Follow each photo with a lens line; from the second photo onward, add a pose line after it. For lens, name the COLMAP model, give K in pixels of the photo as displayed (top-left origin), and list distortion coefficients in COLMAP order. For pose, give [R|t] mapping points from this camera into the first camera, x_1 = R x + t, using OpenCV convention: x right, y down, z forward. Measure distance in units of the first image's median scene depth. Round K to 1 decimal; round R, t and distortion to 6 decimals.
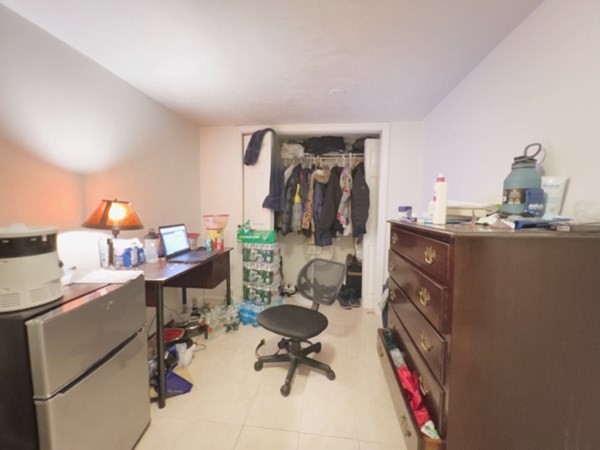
lens RADIAL K [[240.6, 0, 300.0], [0, 240.6, 225.0], [0, 0, 1]] dist [0.000035, 0.000054]
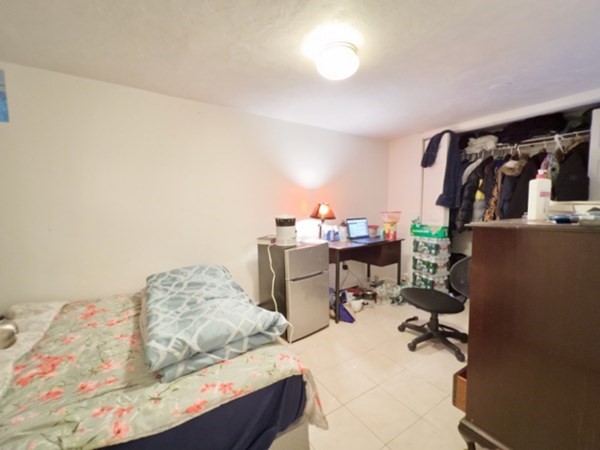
lens RADIAL K [[240.6, 0, 300.0], [0, 240.6, 225.0], [0, 0, 1]] dist [0.000035, 0.000054]
pose [[0.642865, 0.043458, -0.764746, 0.310982], [-0.038568, 0.998959, 0.024345, 0.015263], [0.765008, 0.013844, 0.643872, -0.180901]]
